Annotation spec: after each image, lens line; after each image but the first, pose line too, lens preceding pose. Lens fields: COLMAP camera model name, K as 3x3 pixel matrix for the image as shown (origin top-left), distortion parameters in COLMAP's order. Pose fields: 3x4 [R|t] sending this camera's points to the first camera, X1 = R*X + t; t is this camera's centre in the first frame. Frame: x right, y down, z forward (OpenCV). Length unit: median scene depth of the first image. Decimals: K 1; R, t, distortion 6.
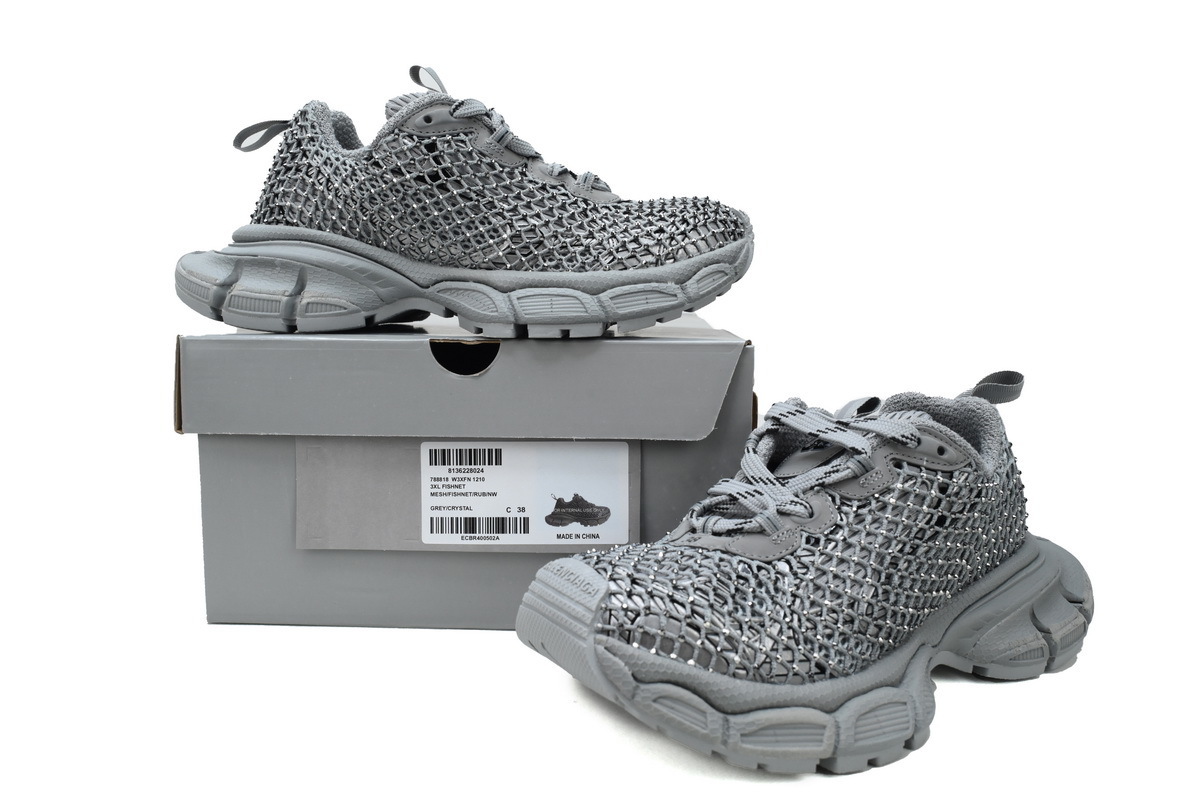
lens RADIAL K [[976.2, 0, 599.5], [0, 976.2, 395.9], [0, 0, 1]] dist [-0.005008, -0.006171]
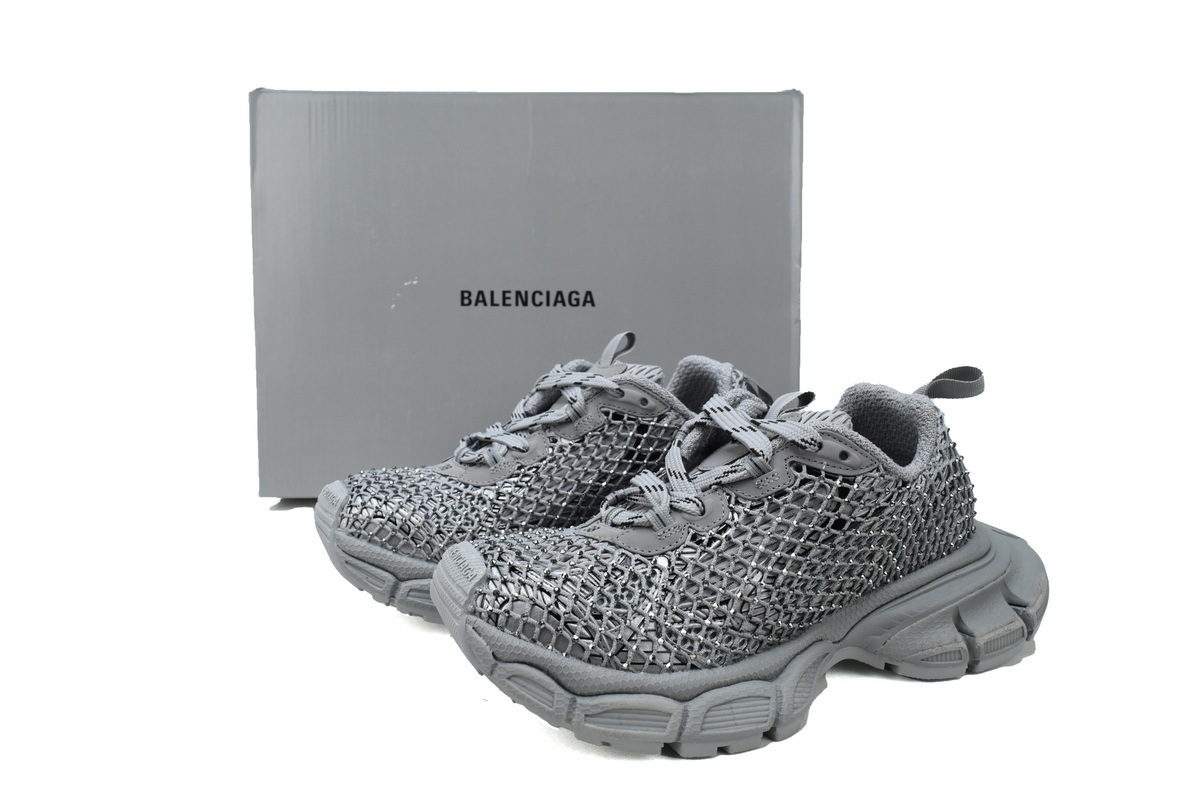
lens RADIAL K [[976.2, 0, 601.5], [0, 976.2, 401.9], [0, 0, 1]] dist [-0.005008, -0.006171]
pose [[0.975991, 0.032210, -0.215415, 0.341279], [-0.012077, 0.995486, 0.094135, -0.096880], [0.217475, -0.089274, 0.971975, -0.034849]]
